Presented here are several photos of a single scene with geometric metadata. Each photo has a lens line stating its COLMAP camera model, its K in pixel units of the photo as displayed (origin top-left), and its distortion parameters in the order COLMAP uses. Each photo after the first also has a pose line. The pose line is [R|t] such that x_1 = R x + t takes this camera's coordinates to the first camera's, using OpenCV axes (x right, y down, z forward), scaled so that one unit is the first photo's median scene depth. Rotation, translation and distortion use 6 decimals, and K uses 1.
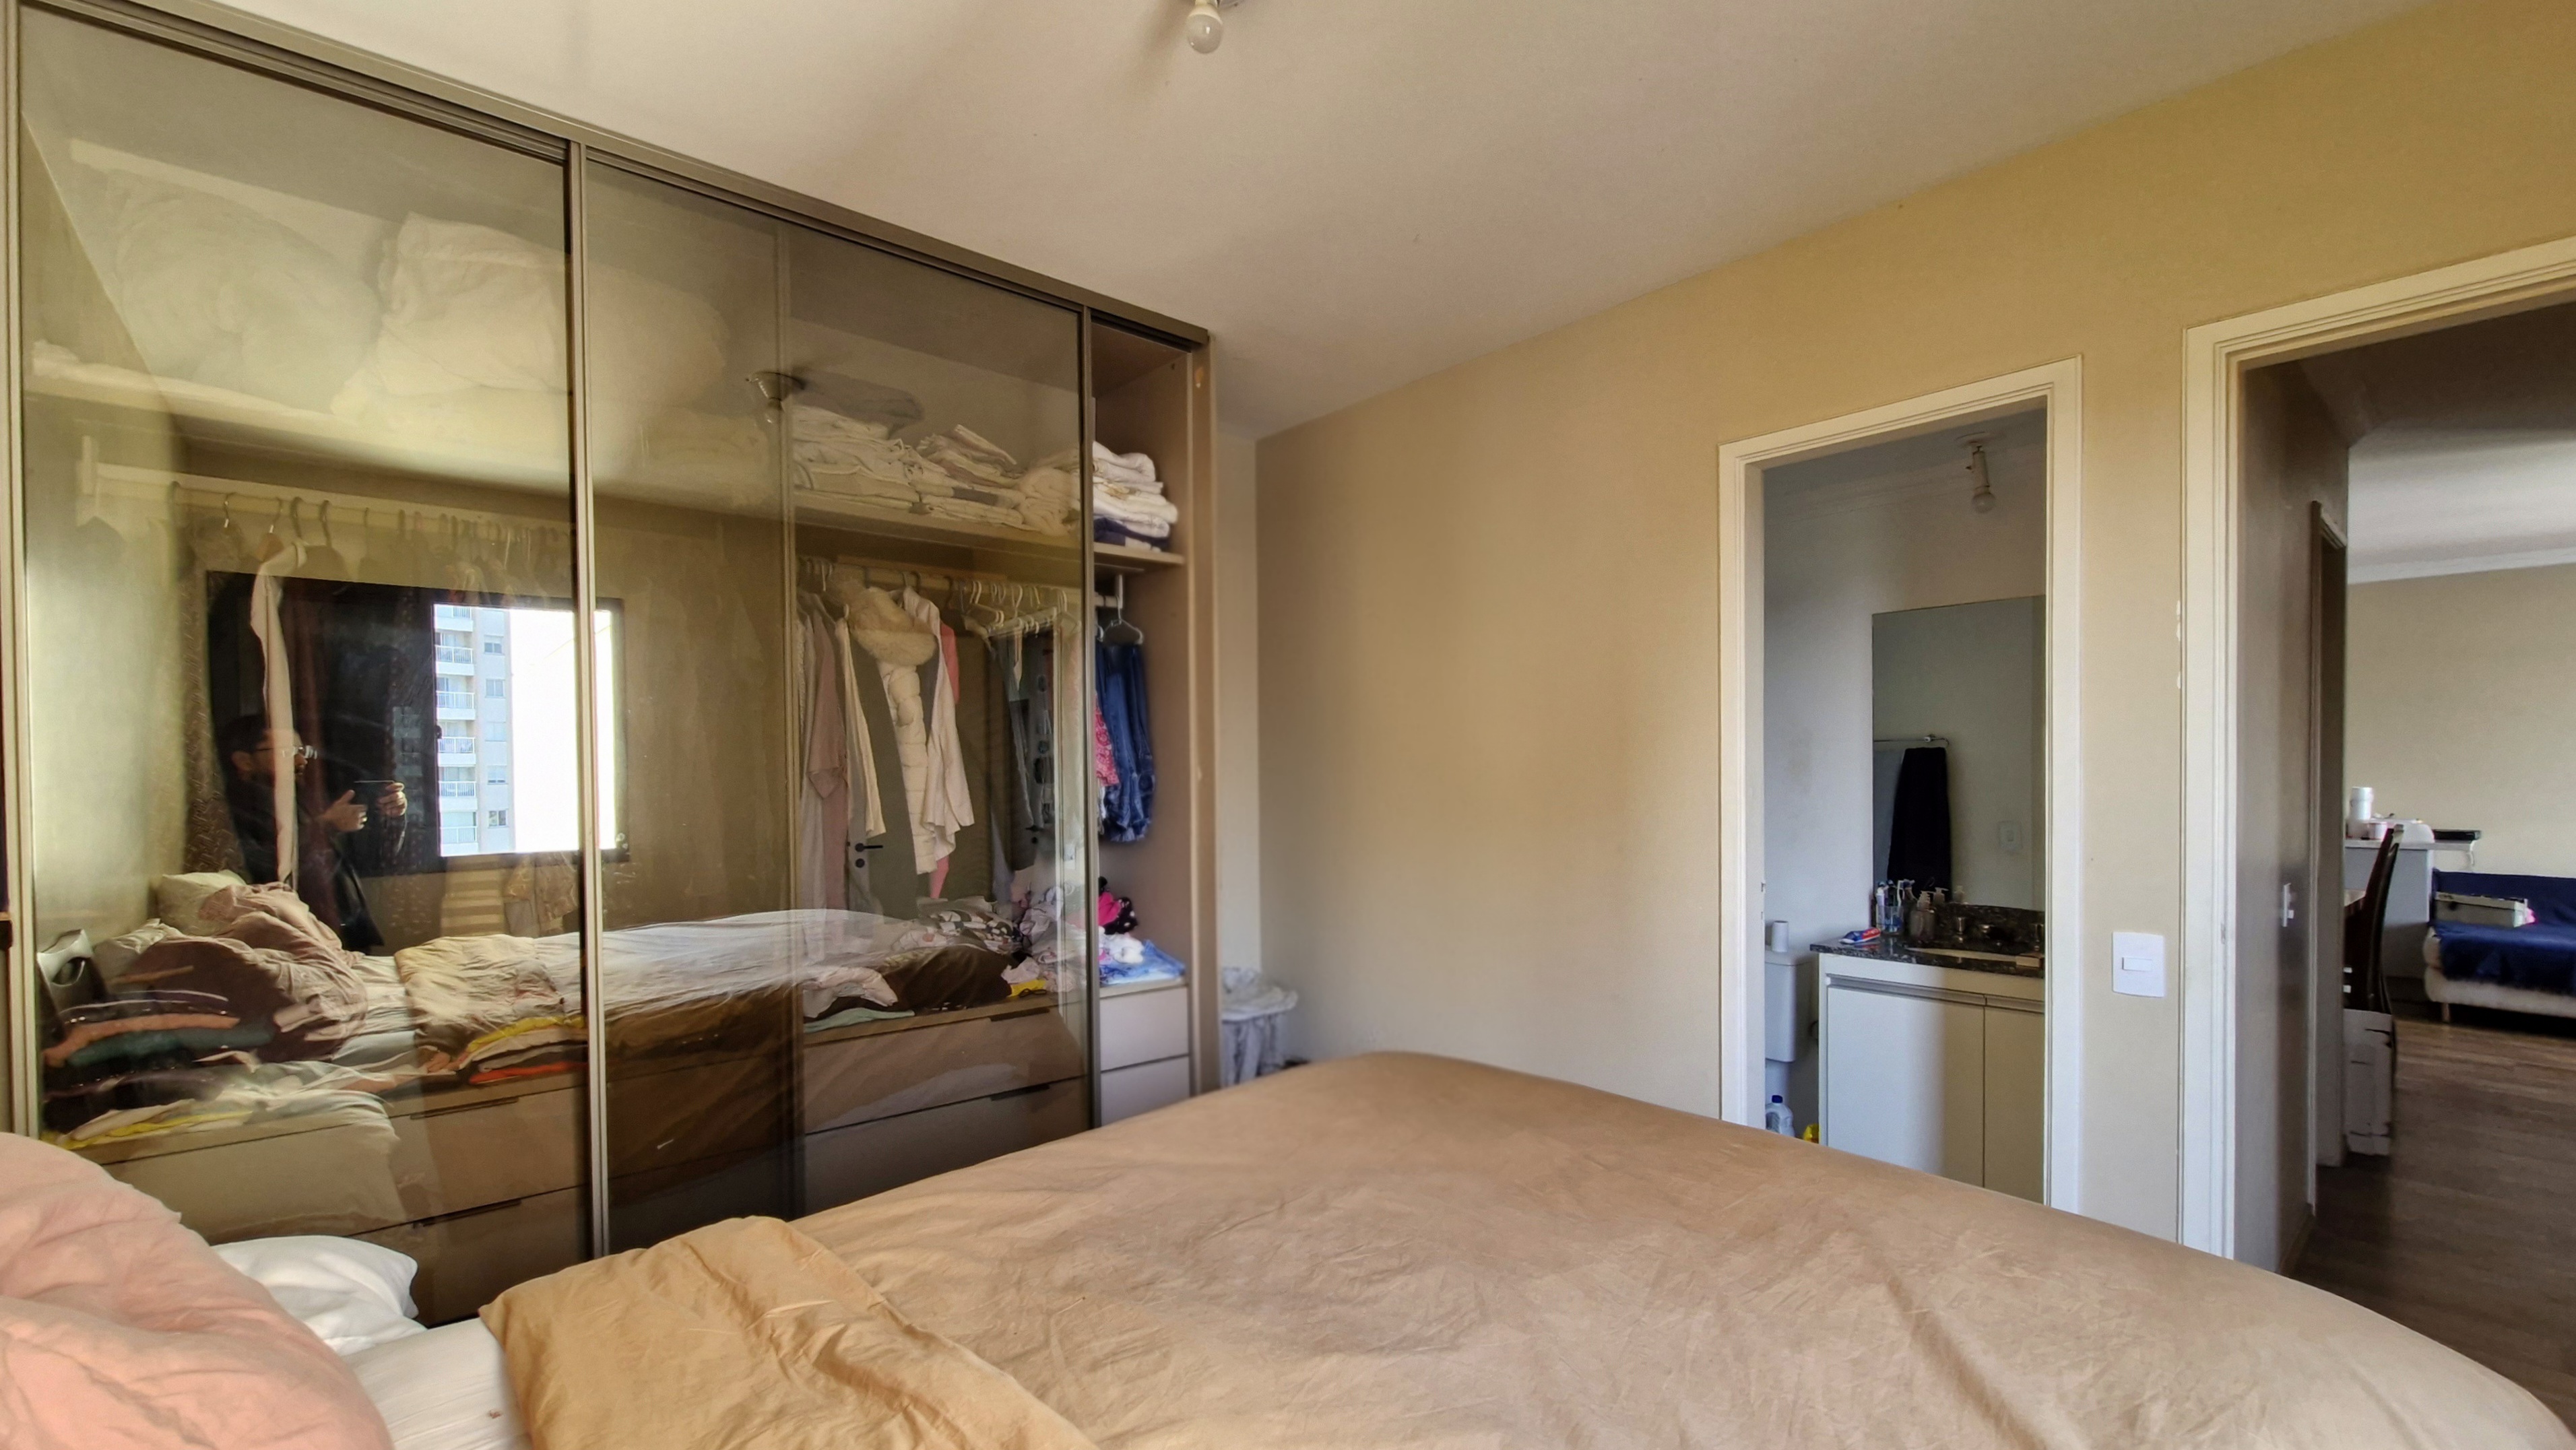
lens RADIAL K [[1074.6, 0, 1288.0], [0, 1074.6, 725.0], [0, 0, 1]] dist [-0.000090, -0.000083]
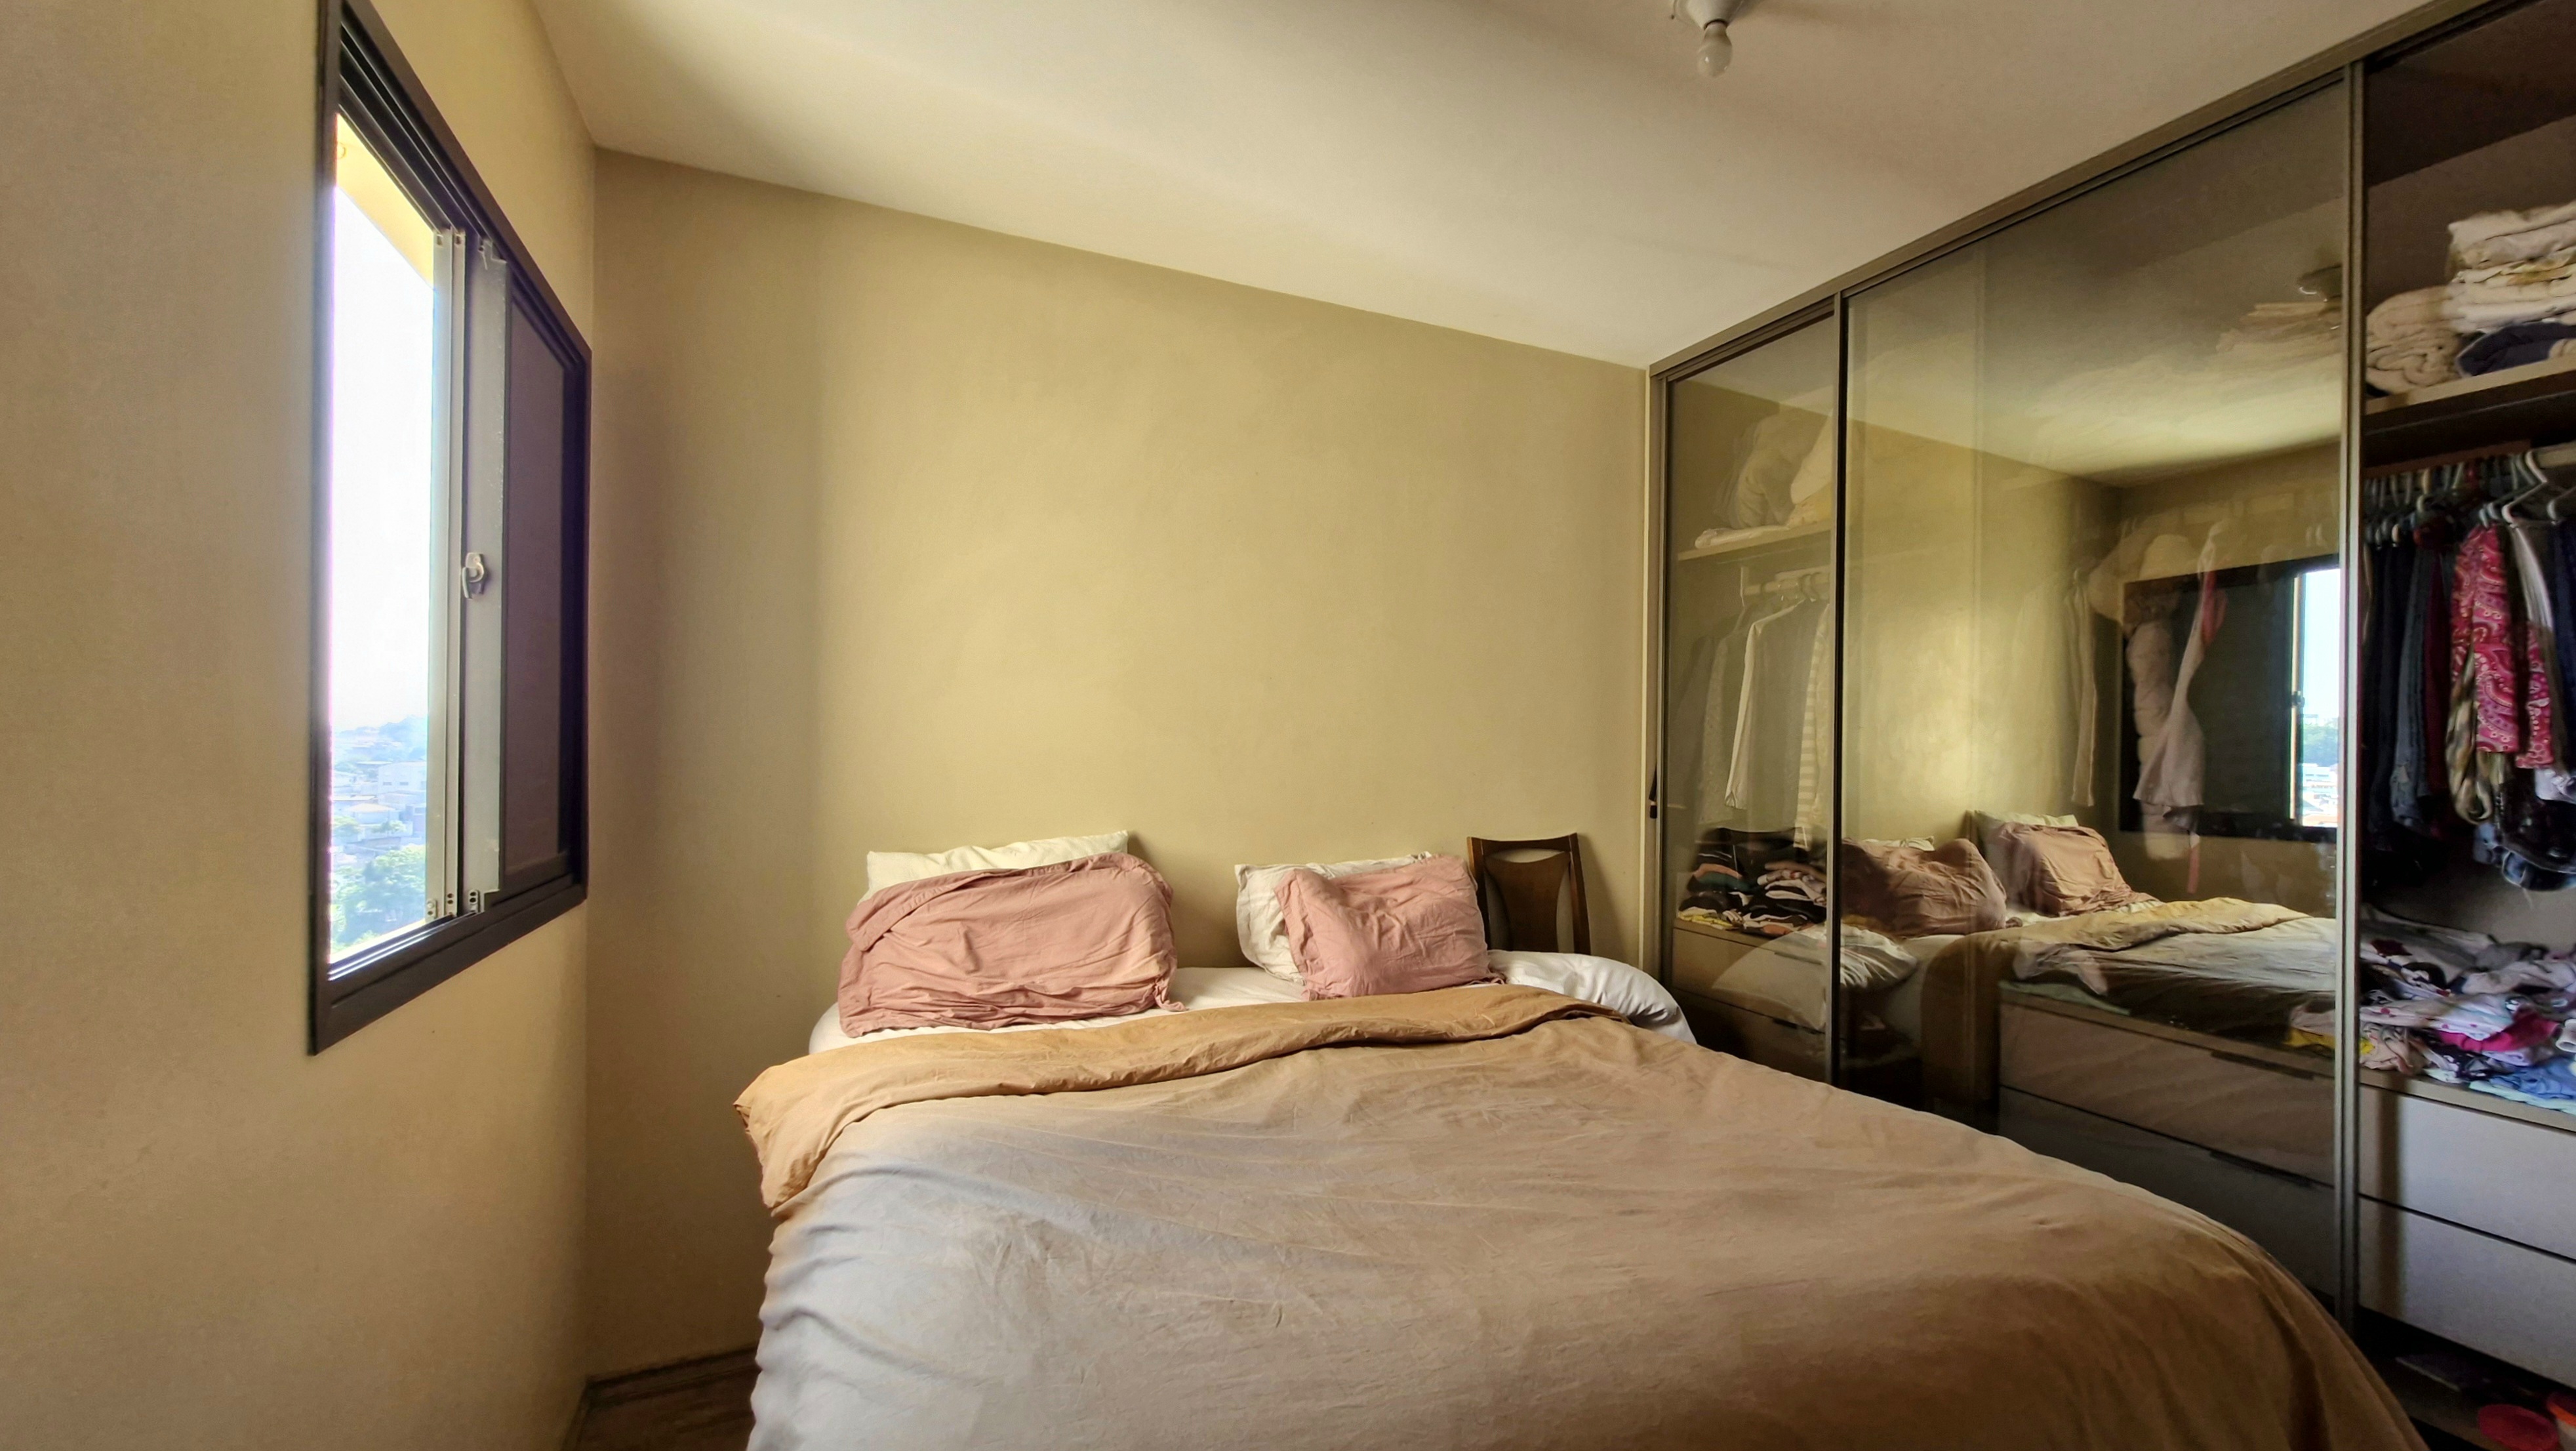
lens RADIAL K [[1020.5, 0, 1318.6], [0, 1020.5, 754.2], [0, 0, 1]] dist [0.000009, -0.000055]
pose [[-0.284751, 0.018248, -0.958428, 0.794747], [0.034519, 0.999366, 0.008772, 0.024068], [0.957980, -0.030586, -0.285200, 0.719829]]
